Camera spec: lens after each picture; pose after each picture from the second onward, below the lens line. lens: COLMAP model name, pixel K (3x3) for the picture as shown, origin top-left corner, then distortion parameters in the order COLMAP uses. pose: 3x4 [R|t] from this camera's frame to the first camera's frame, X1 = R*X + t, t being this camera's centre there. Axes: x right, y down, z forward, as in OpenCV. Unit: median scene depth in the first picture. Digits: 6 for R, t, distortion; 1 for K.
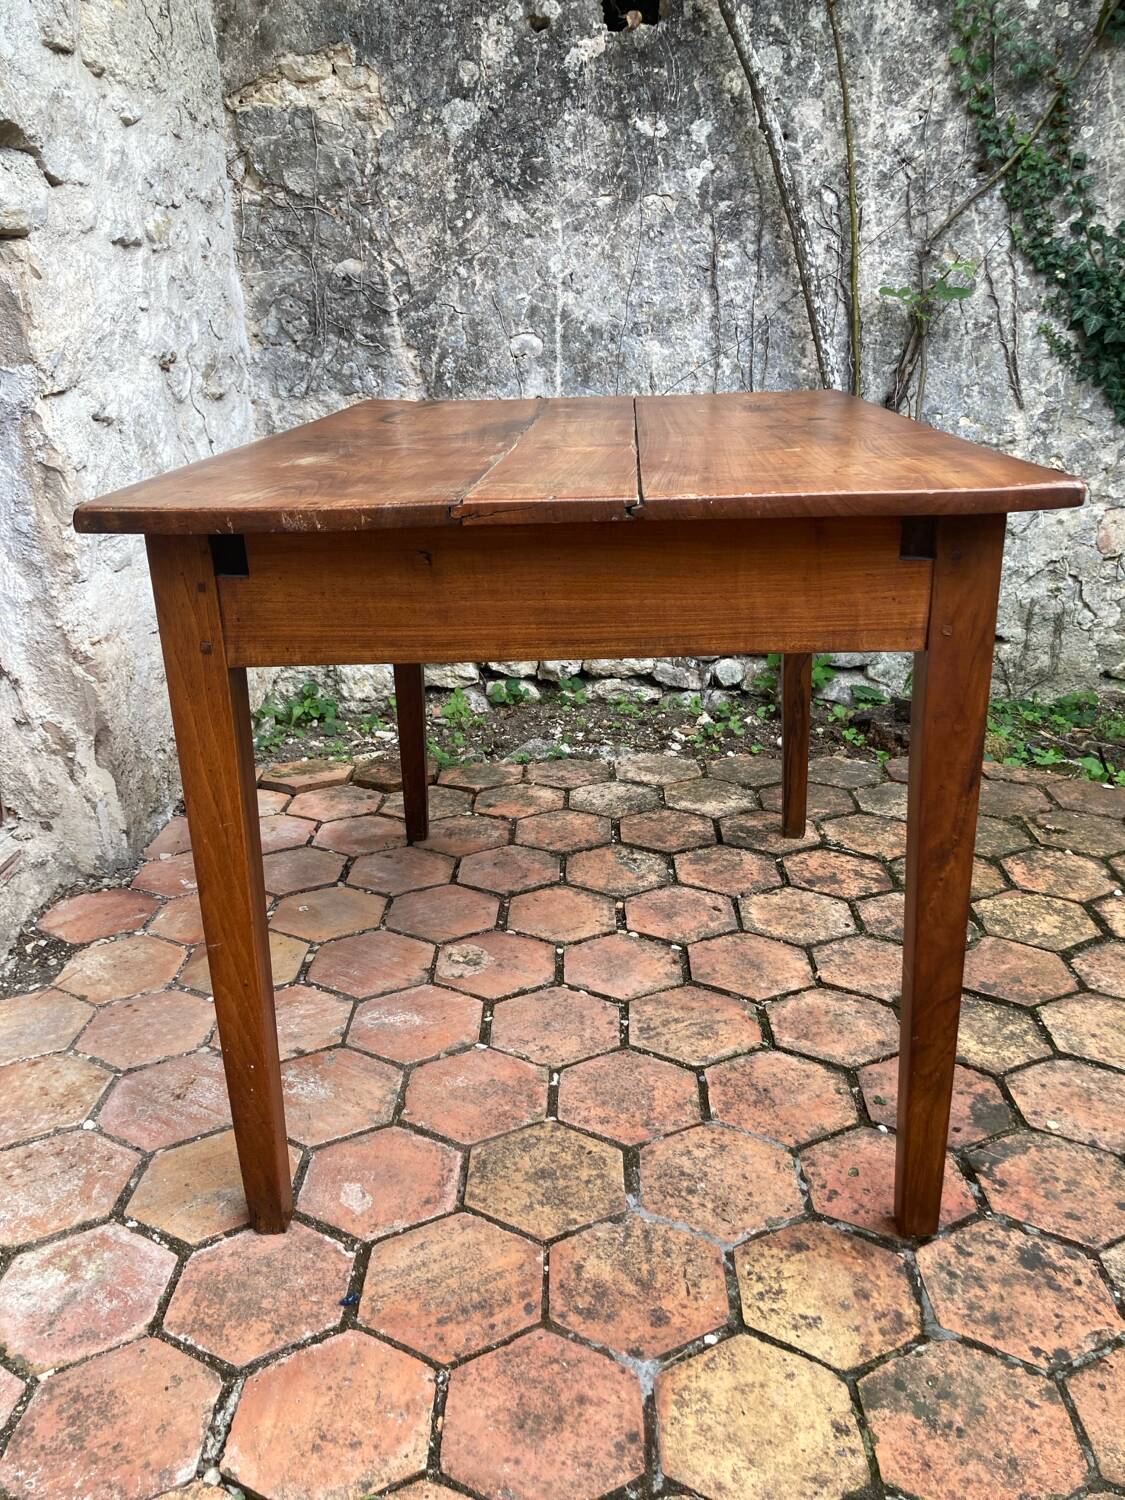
lens RADIAL K [[1240.8, 0, 554.9], [0, 1240.8, 758.2], [0, 0, 1]] dist [-0.019682, 0.076501]
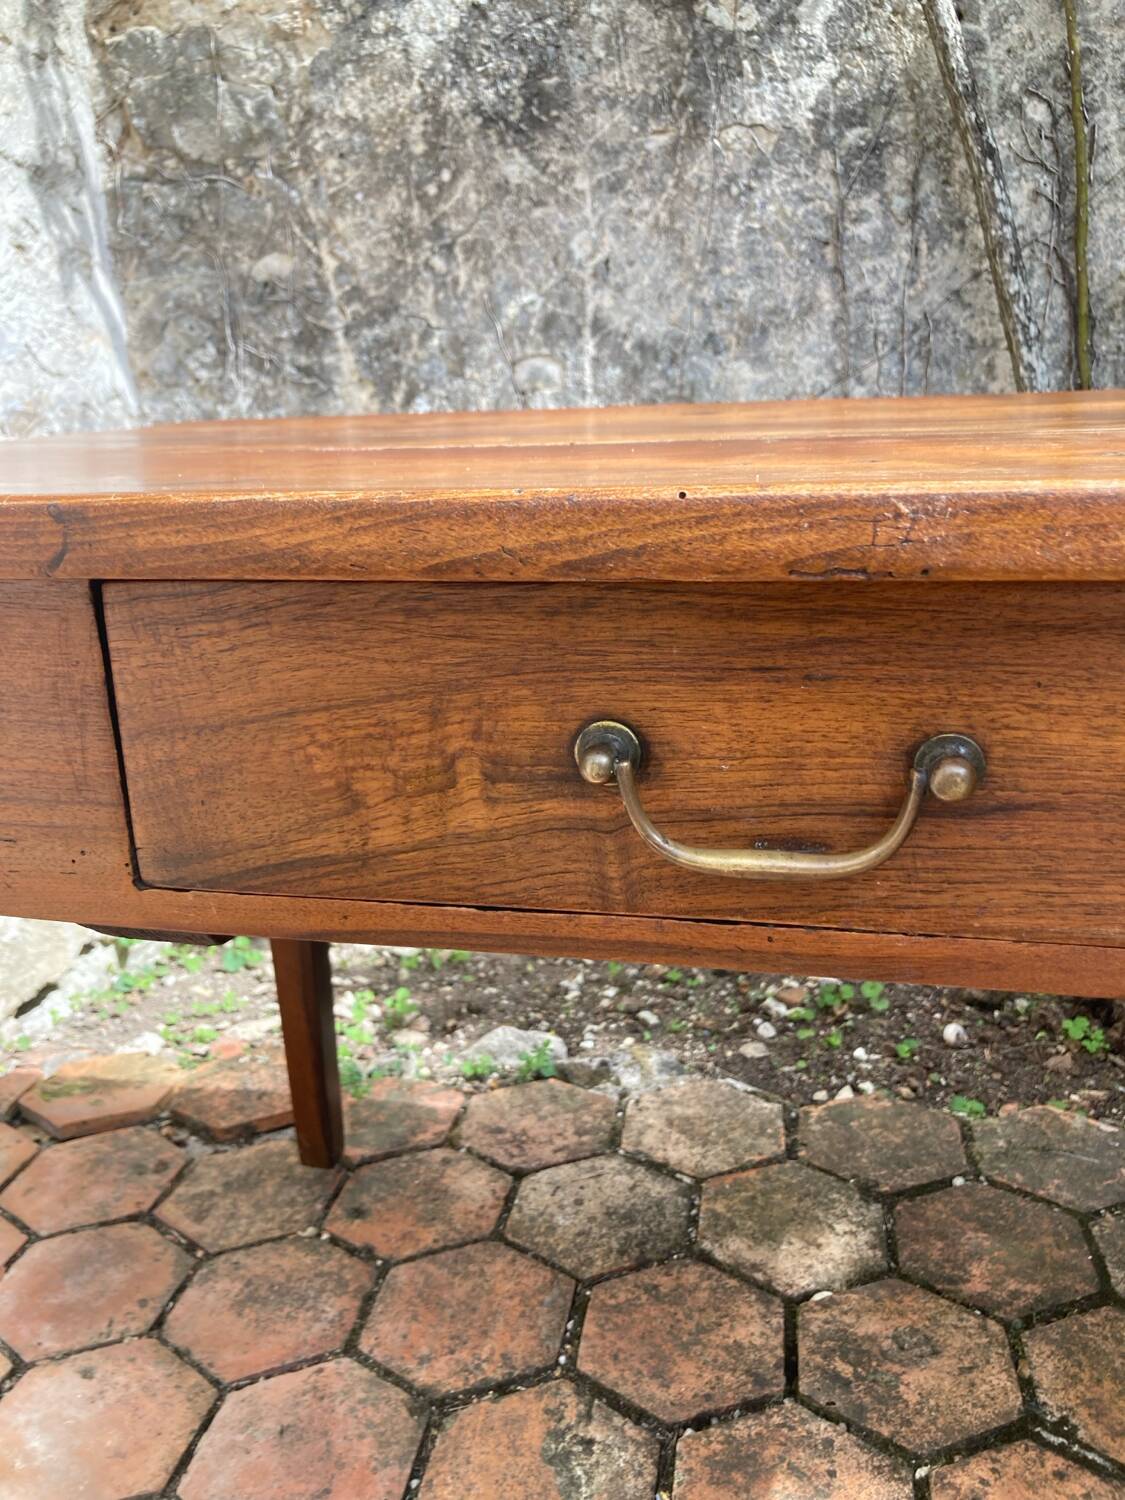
lens RADIAL K [[1253.1, 0, 552.6], [0, 1253.1, 752.0], [0, 0, 1]] dist [-0.025503, 0.059258]
pose [[0.988676, 0.014339, -0.149381, 0.086650], [-0.024312, 0.997579, -0.065149, -0.102716], [0.148085, 0.068043, 0.986631, 0.398551]]
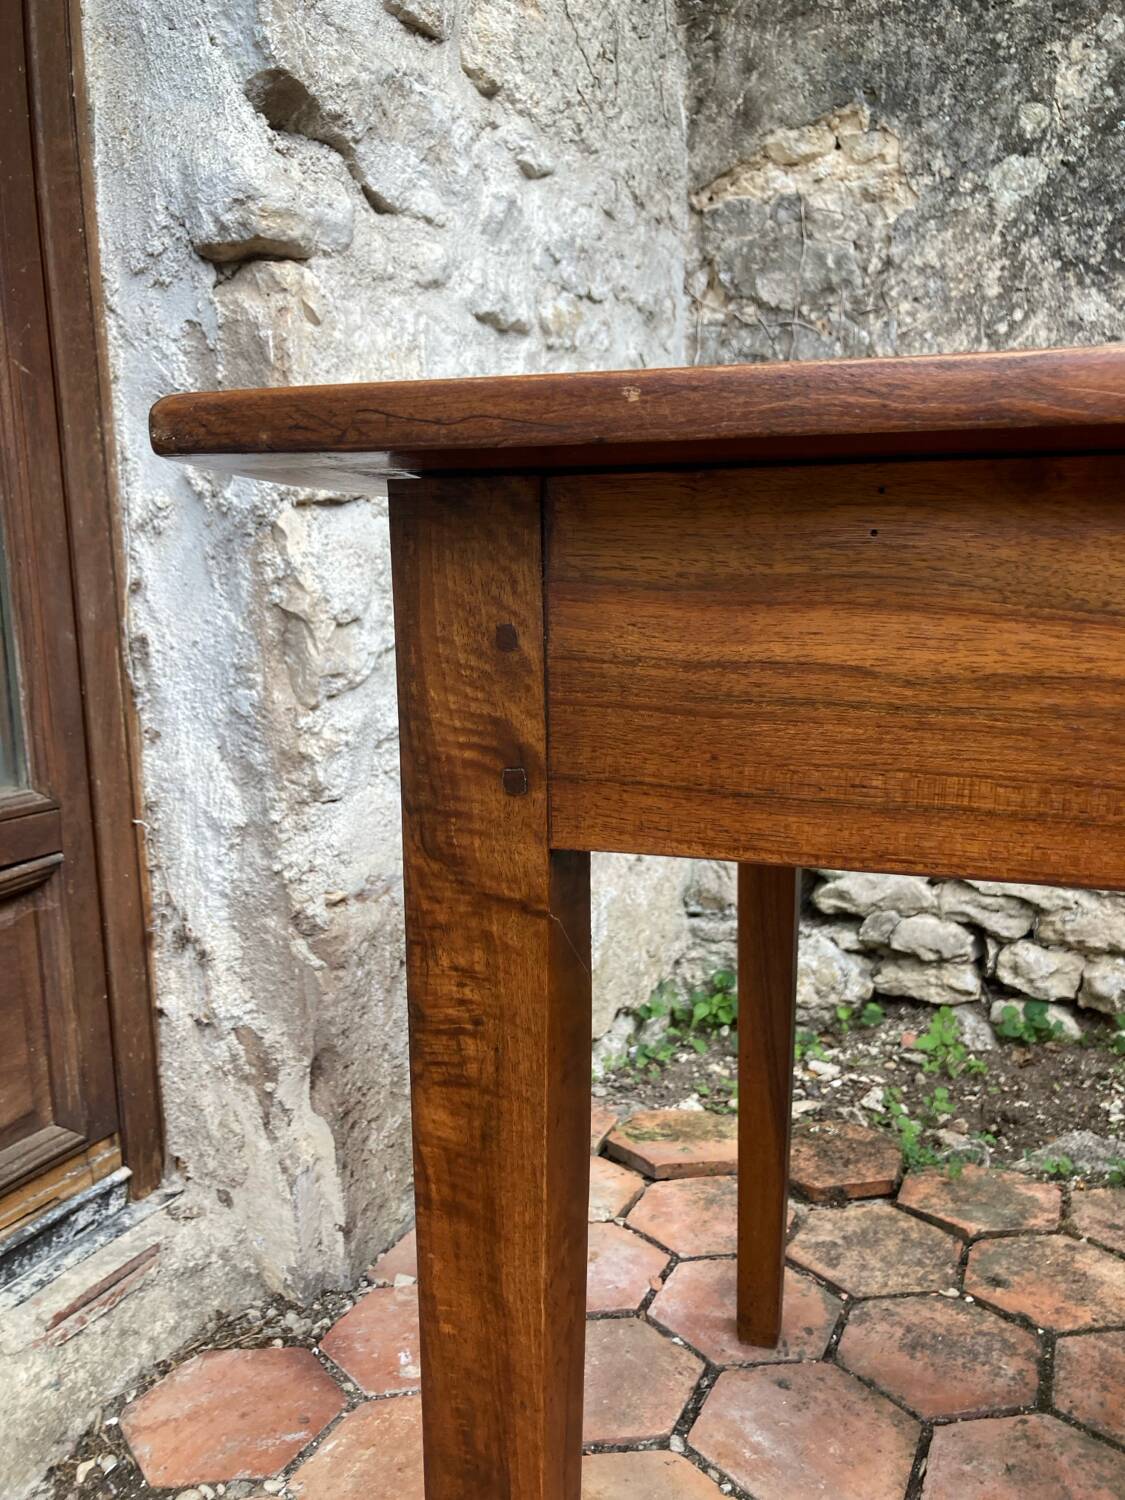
lens RADIAL K [[1243.8, 0, 578.7], [0, 1243.8, 757.2], [0, 0, 1]] dist [0.007337, 0.003424]
pose [[0.931167, 0.057404, -0.360046, -0.034219], [-0.126894, 0.976812, -0.172440, -0.053506], [0.341799, 0.206258, 0.916859, 0.345519]]
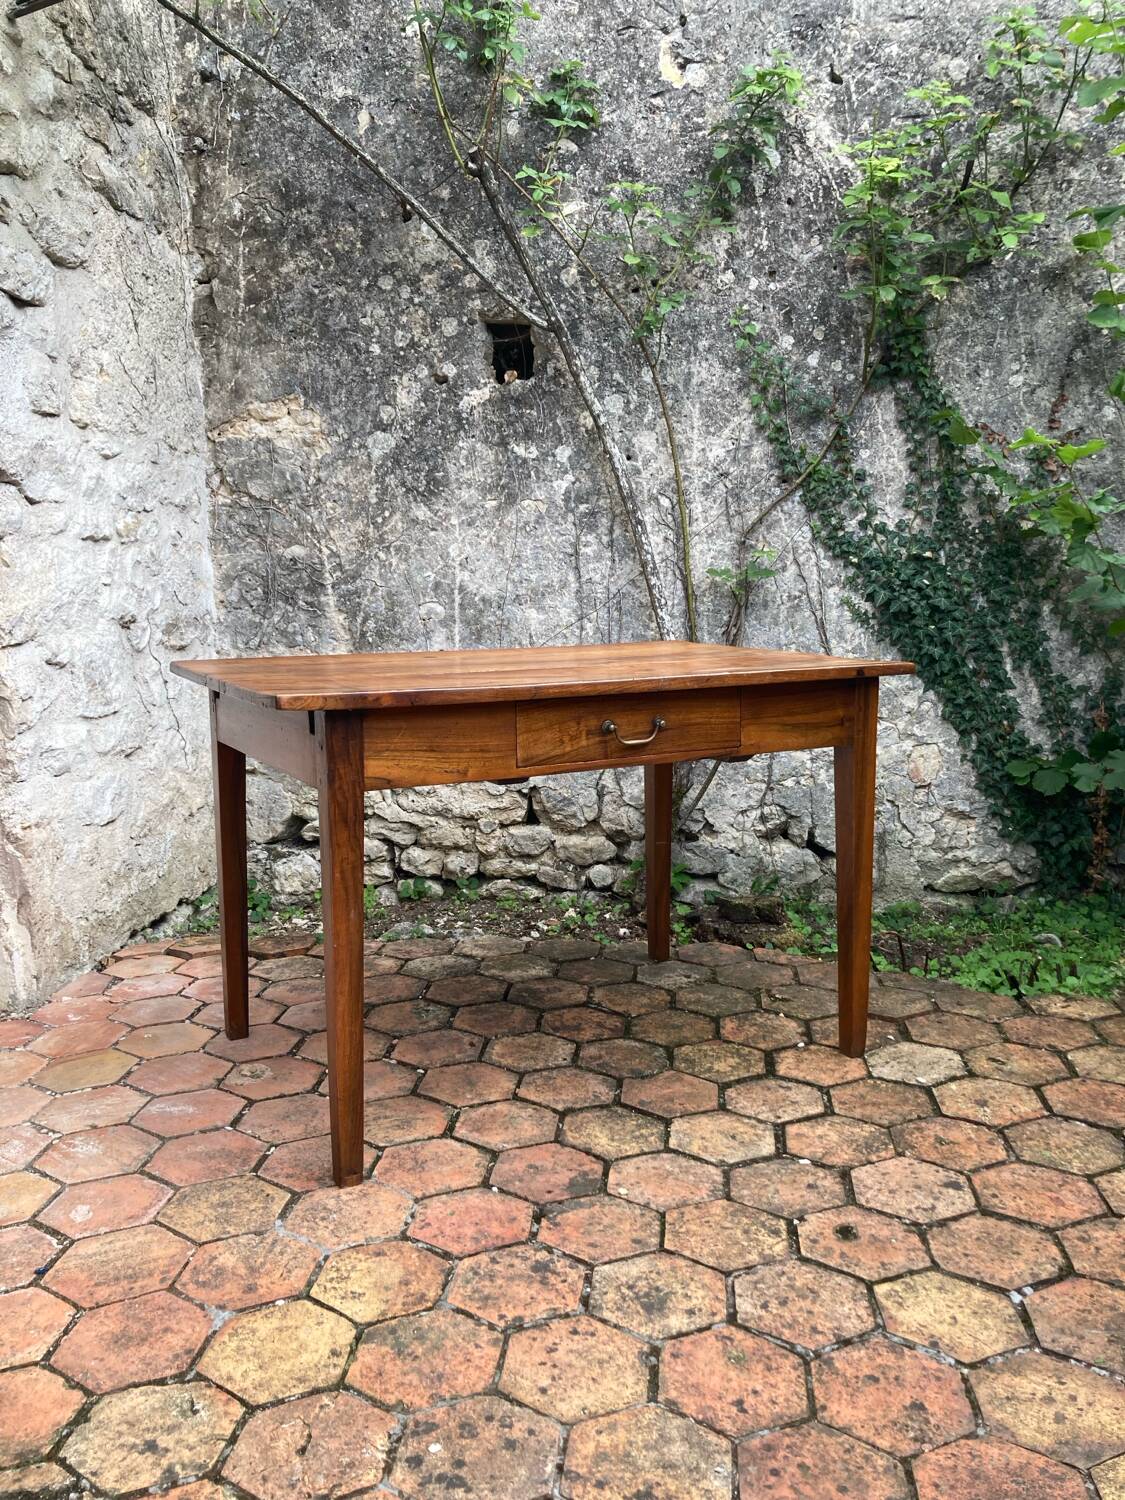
lens RADIAL K [[1220.2, 0, 558.6], [0, 1220.2, 741.3], [0, 0, 1]] dist [0.125228, -0.361545]
pose [[0.996717, 0.013797, -0.079775, 0.216607], [-0.030031, 0.978082, -0.206042, 0.051259], [0.075183, 0.207761, 0.975286, -0.184400]]
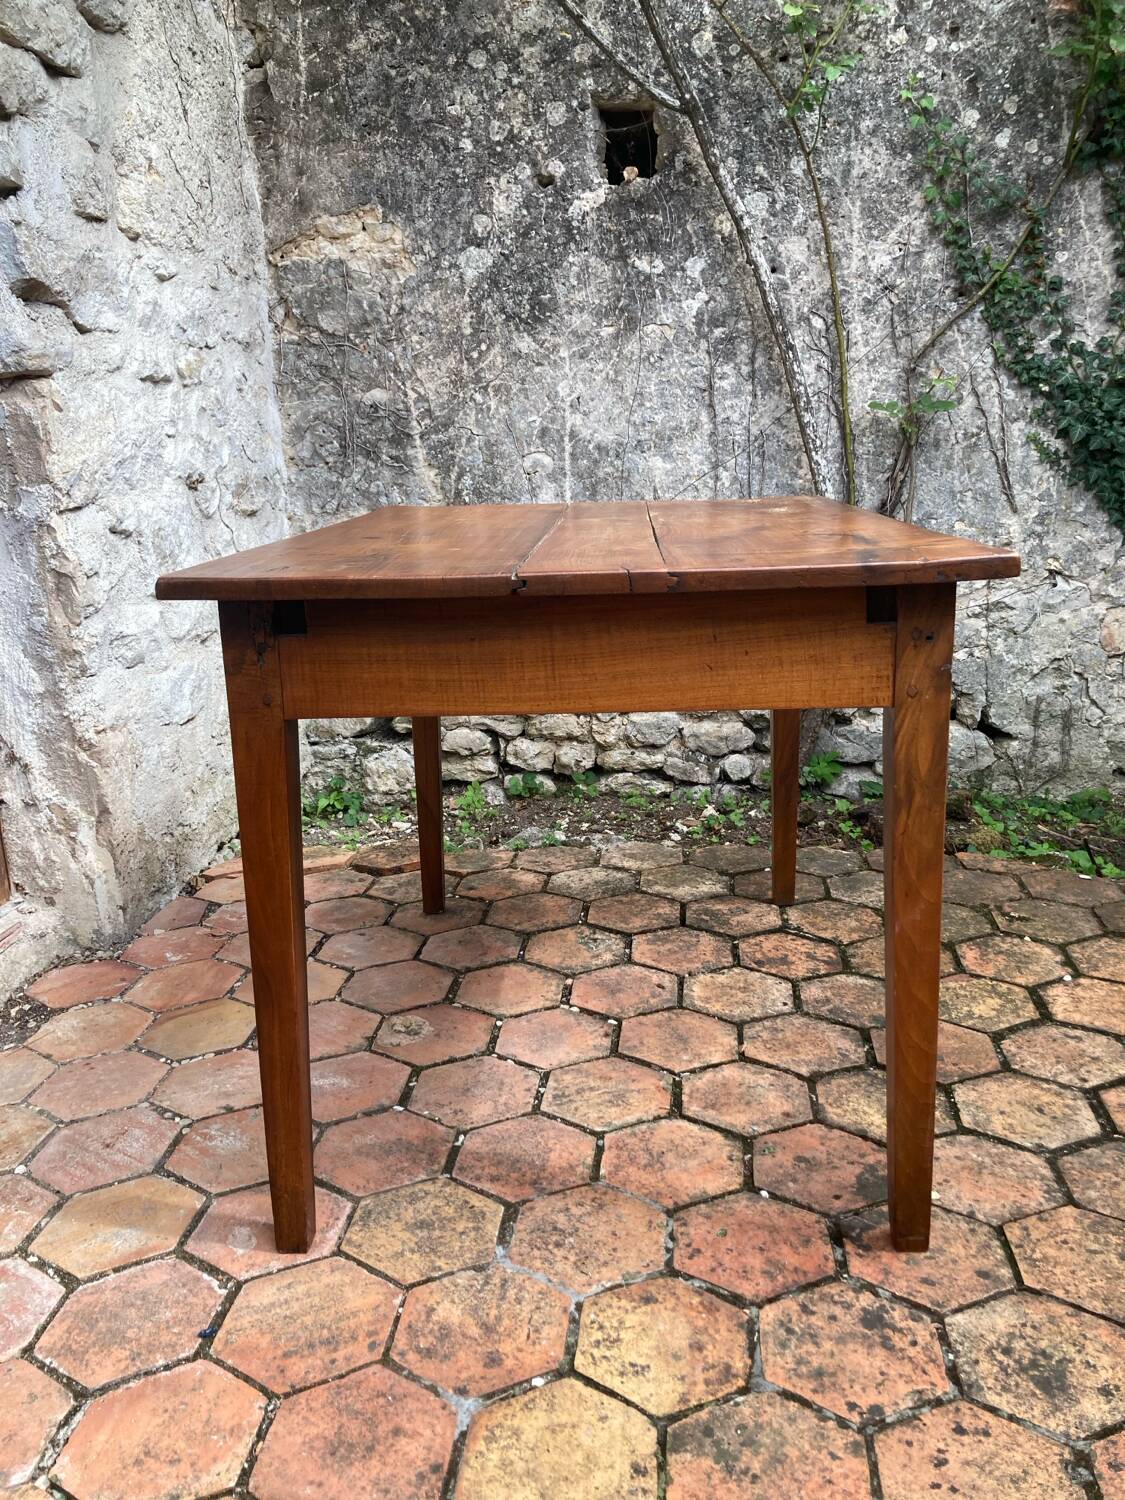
lens RADIAL K [[1234.7, 0, 562.3], [0, 1234.7, 731.6], [0, 0, 1]] dist [0.004414, 0.017144]
pose [[0.996267, -0.000483, -0.086322, 0.094335], [-0.009192, 0.993705, -0.111650, 0.018261], [0.085833, 0.112027, 0.989991, -0.031285]]
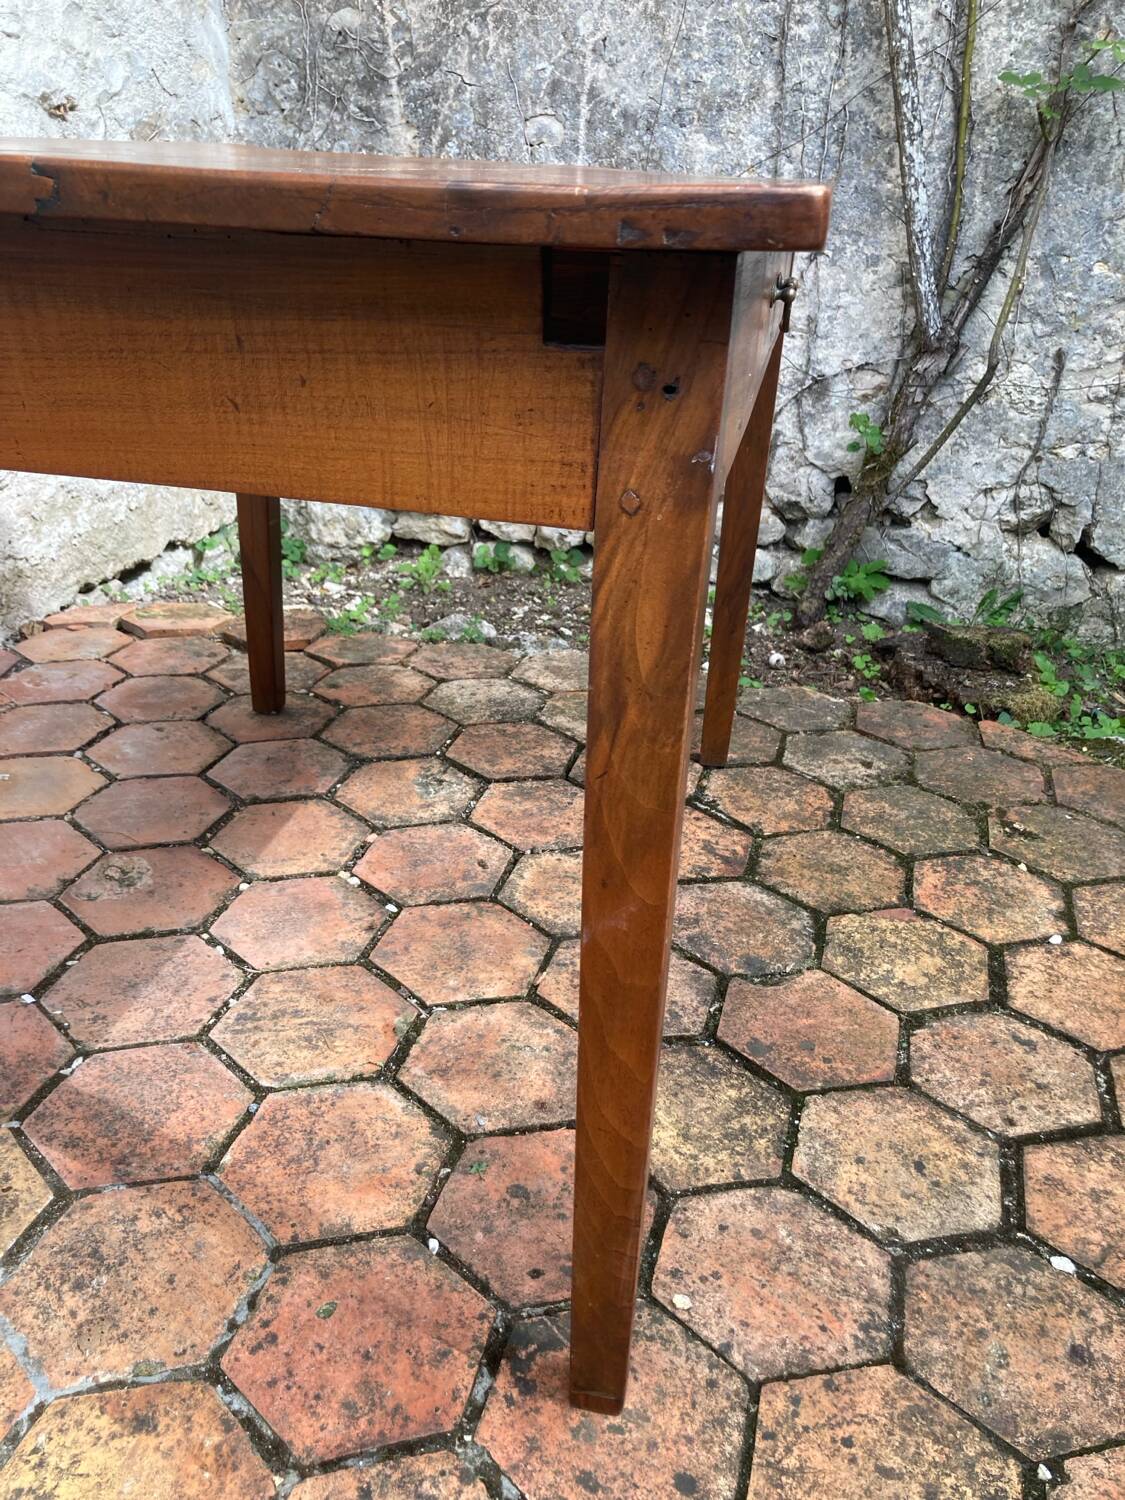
lens RADIAL K [[1237.6, 0, 551.3], [0, 1237.6, 733.3], [0, 0, 1]] dist [0.010933, 0.007043]
pose [[0.968878, 0.151316, -0.195903, 0.209890], [-0.134583, 0.986226, 0.096154, -0.023882], [0.207754, -0.066796, 0.975898, 0.190536]]
